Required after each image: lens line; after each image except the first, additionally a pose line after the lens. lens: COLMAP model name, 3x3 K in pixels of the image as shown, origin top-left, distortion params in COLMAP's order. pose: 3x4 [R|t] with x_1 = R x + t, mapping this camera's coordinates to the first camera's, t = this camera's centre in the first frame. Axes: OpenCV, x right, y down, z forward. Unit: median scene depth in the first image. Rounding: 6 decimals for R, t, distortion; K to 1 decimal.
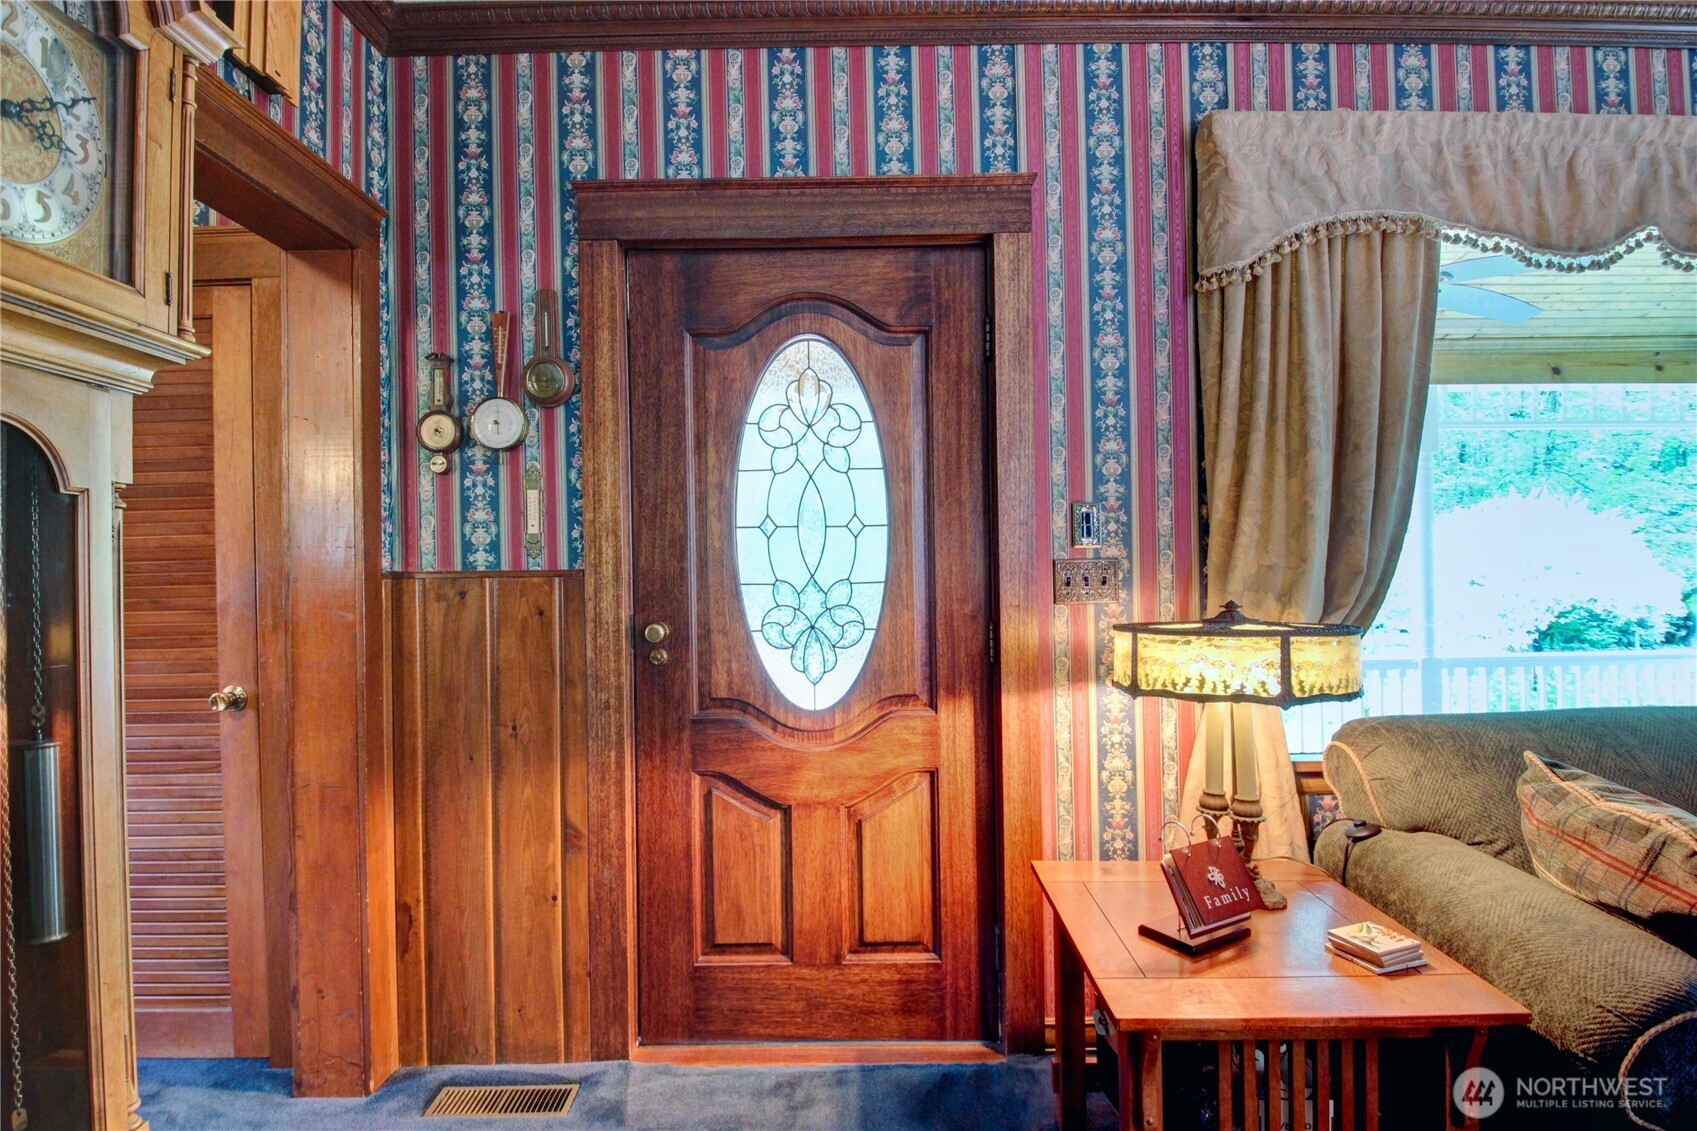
lens RADIAL K [[859.3, 0, 848.4], [0, 859.3, 570.4], [0, 0, 1]] dist [-0.009296, -0.007702]
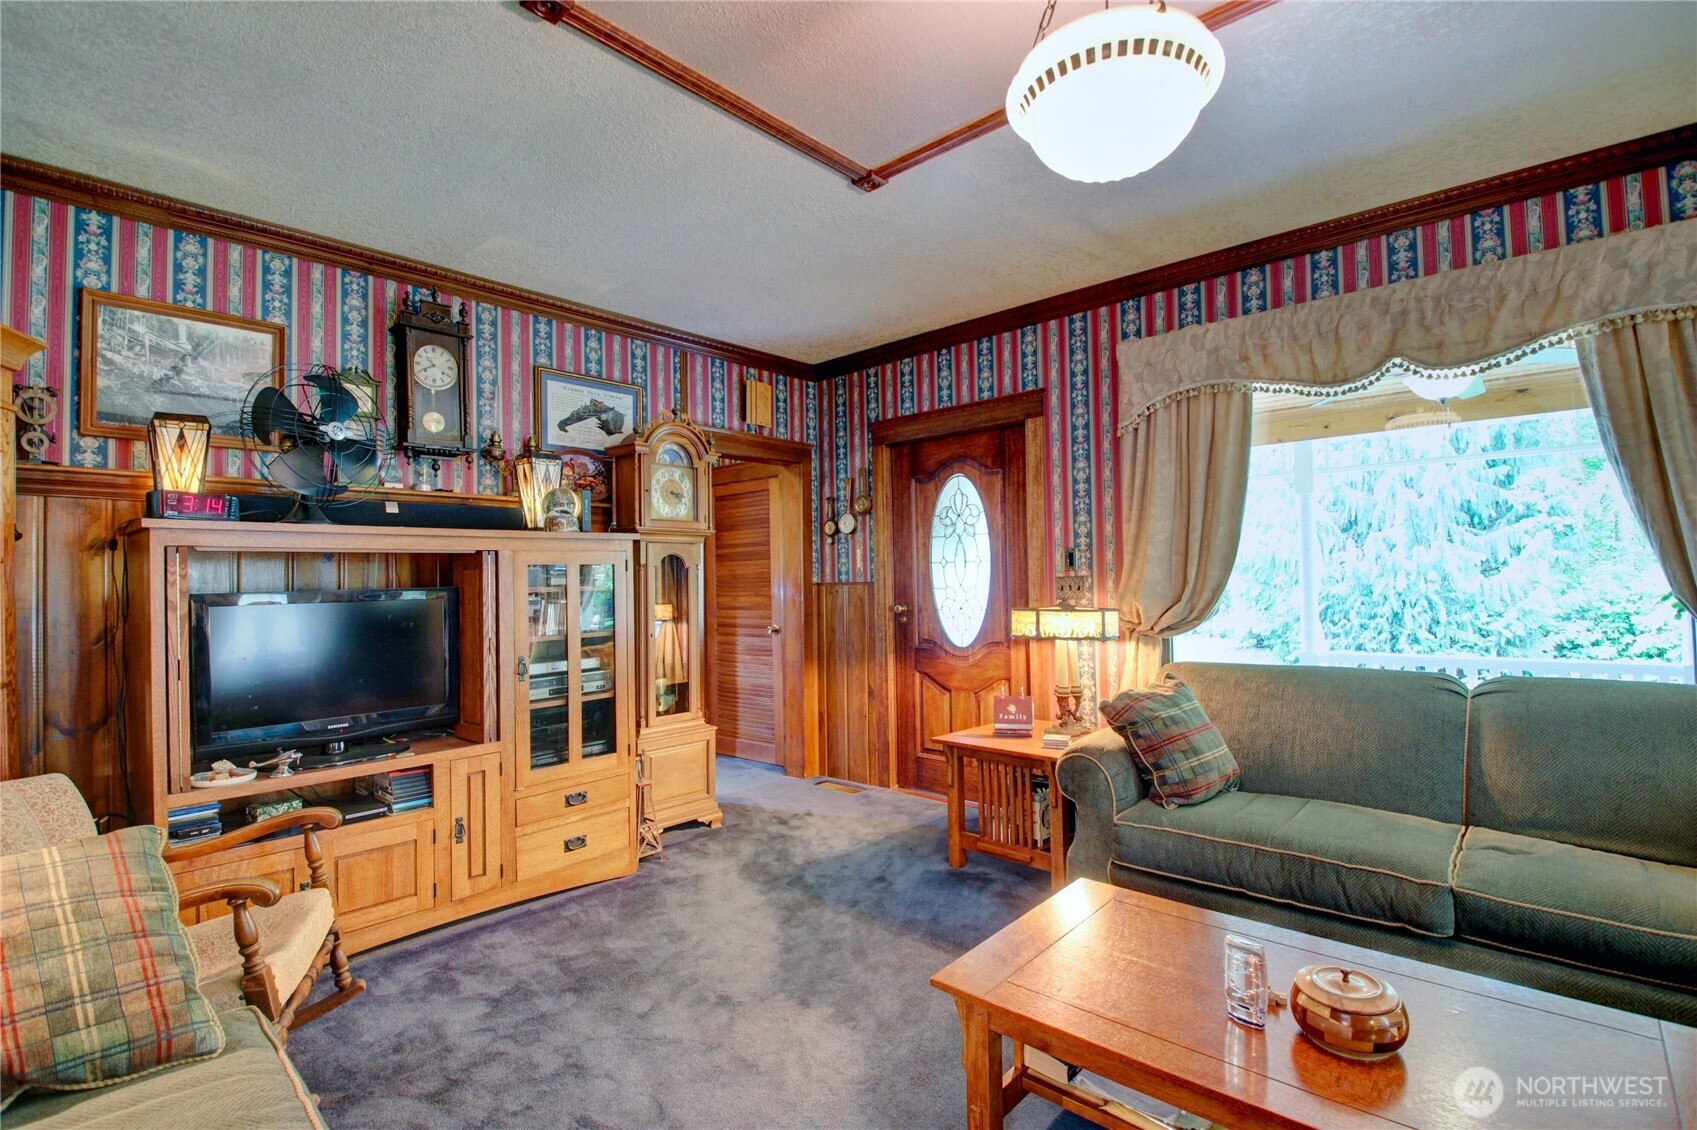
lens RADIAL K [[786.0, 0, 848.3], [0, 786.0, 566.9], [0, 0, 1]] dist [0.001139, -0.018099]
pose [[0.738860, -0.011829, -0.673755, 1.121547], [0.002495, 0.999887, -0.014819, -0.010143], [0.673854, 0.009268, 0.738806, -0.682555]]
